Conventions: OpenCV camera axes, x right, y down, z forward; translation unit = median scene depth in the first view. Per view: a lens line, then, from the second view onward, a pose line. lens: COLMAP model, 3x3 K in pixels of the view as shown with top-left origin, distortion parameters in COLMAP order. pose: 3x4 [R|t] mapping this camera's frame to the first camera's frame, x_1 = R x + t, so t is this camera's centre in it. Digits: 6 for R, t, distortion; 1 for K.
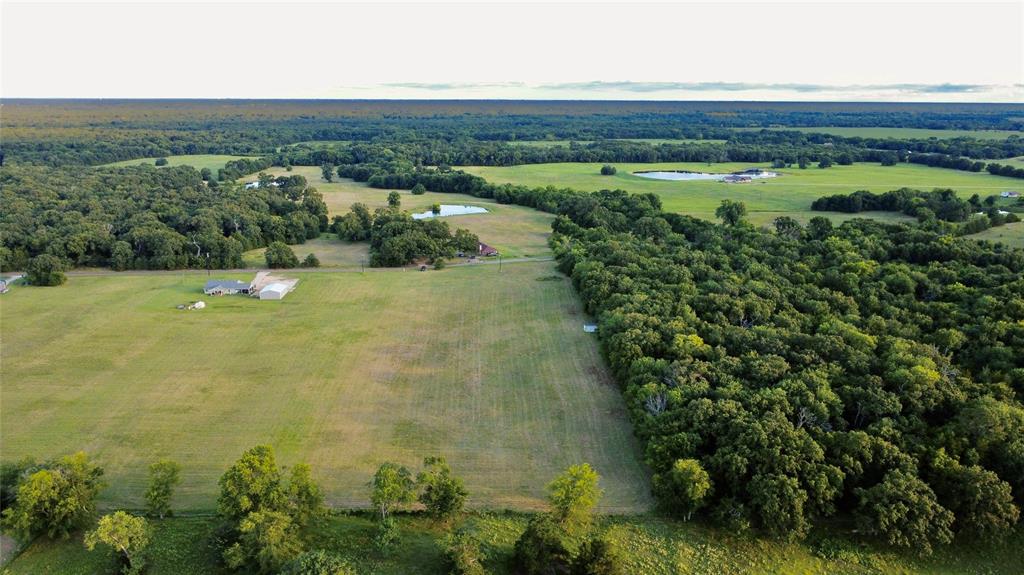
lens RADIAL K [[736.6, 0, 511.4], [0, 736.6, 289.6], [0, 0, 1]] dist [-0.005909, 0.007521]
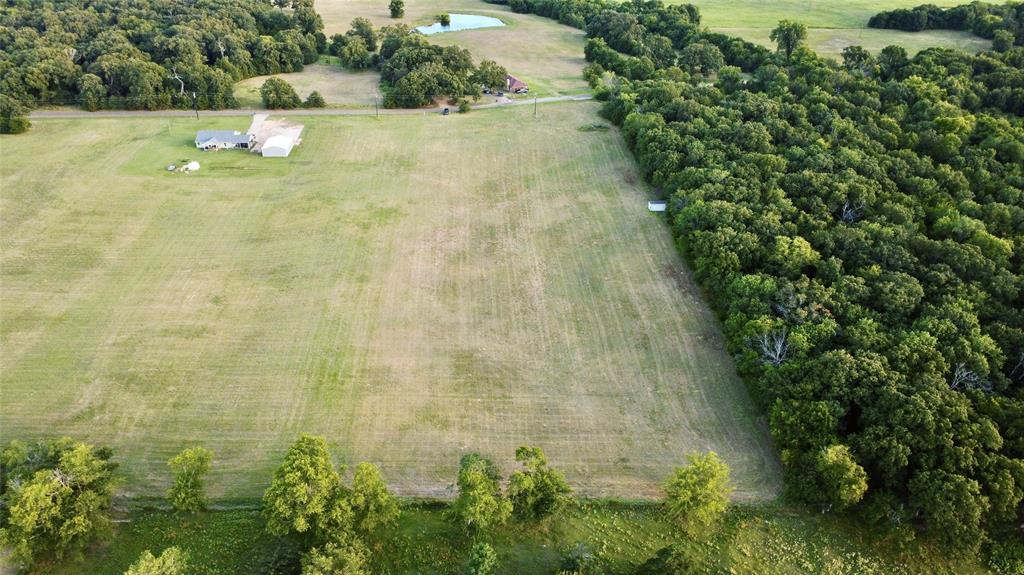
lens RADIAL K [[736.6, 0, 511.9], [0, 736.6, 287.1], [0, 0, 1]] dist [-0.005909, 0.007521]
pose [[0.999819, 0.008589, 0.016961, -0.068371], [-0.012830, 0.963181, 0.268548, -0.077901], [-0.014030, -0.268717, 0.963117, 0.136932]]
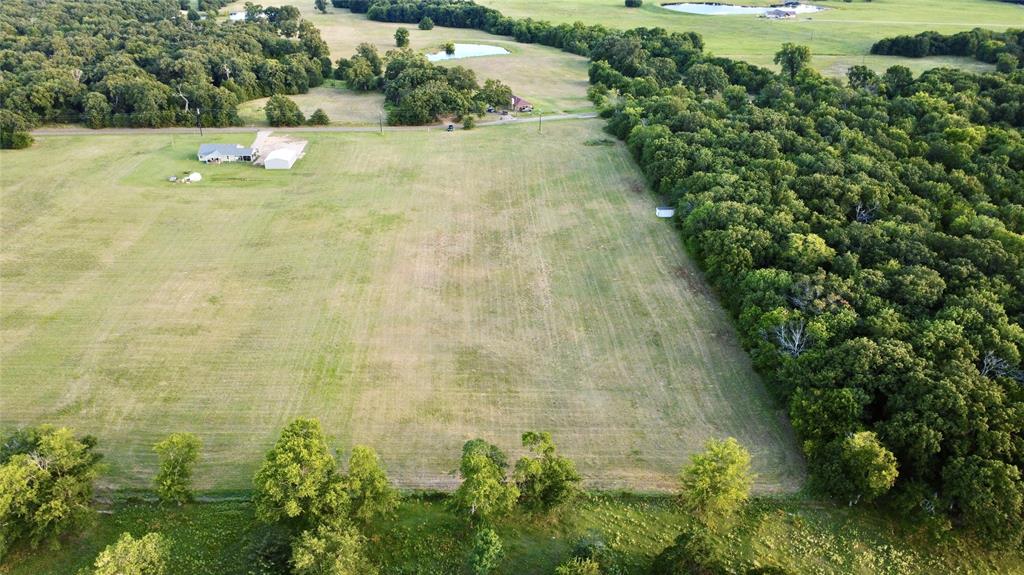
lens RADIAL K [[736.6, 0, 512.0], [0, 736.6, 287.8], [0, 0, 1]] dist [-0.005909, 0.007521]
pose [[0.999935, 0.005880, 0.009725, -0.068126], [-0.007838, 0.976474, 0.215492, -0.039872], [-0.008229, -0.215555, 0.976457, 0.146773]]
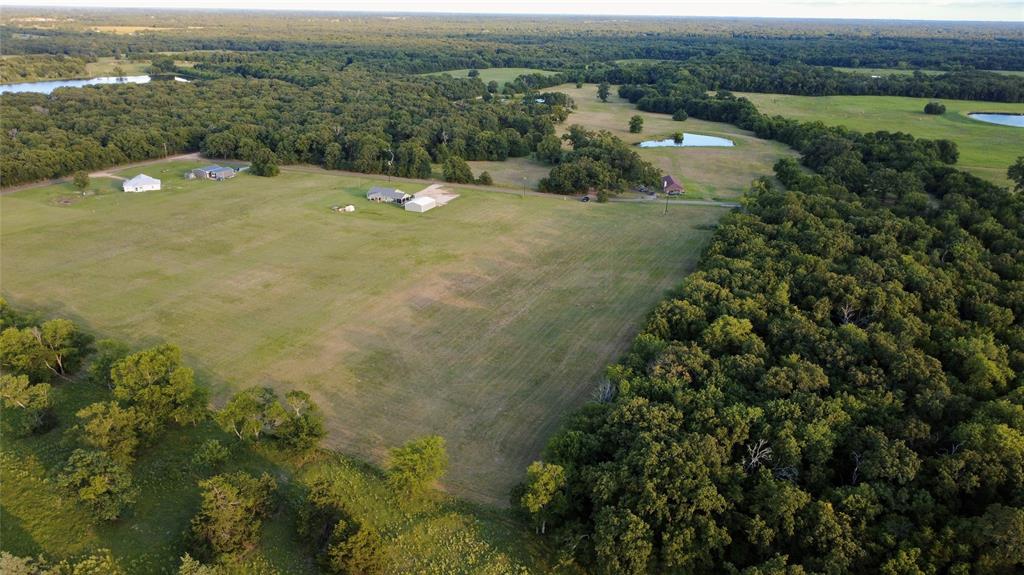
lens RADIAL K [[736.6, 0, 513.8], [0, 736.6, 288.3], [0, 0, 1]] dist [-0.005909, 0.007521]
pose [[0.892612, 0.167344, -0.418617, 0.262698], [-0.124223, 0.983906, 0.128441, -0.032213], [0.433374, -0.062646, 0.899034, 0.129397]]
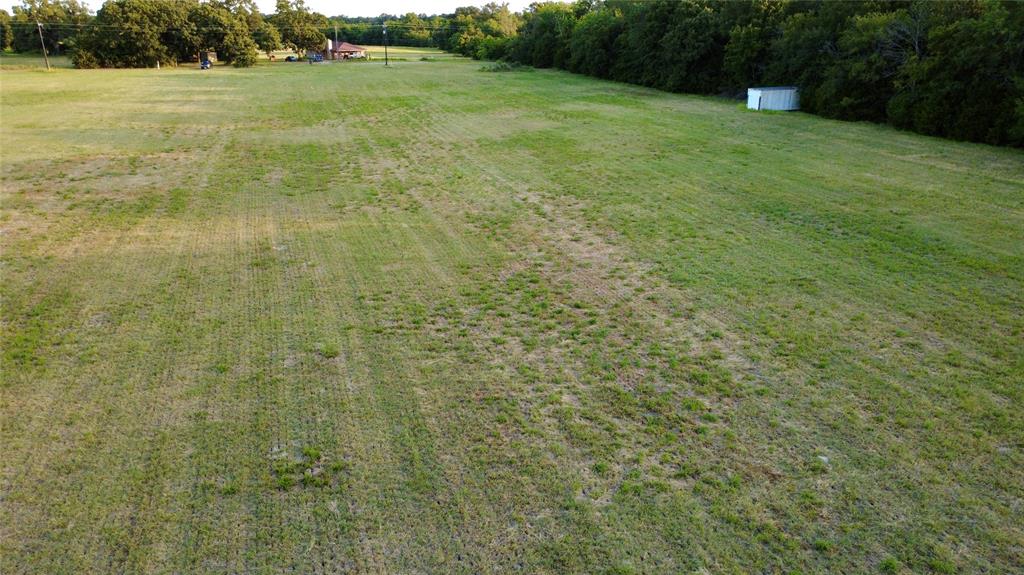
lens RADIAL K [[736.6, 0, 509.7], [0, 736.6, 285.1], [0, 0, 1]] dist [-0.005909, 0.007521]
pose [[0.967782, -0.079418, 0.238936, -0.074559], [0.057397, 0.993554, 0.097760, 0.084735], [-0.245160, -0.080896, 0.966102, 0.651531]]
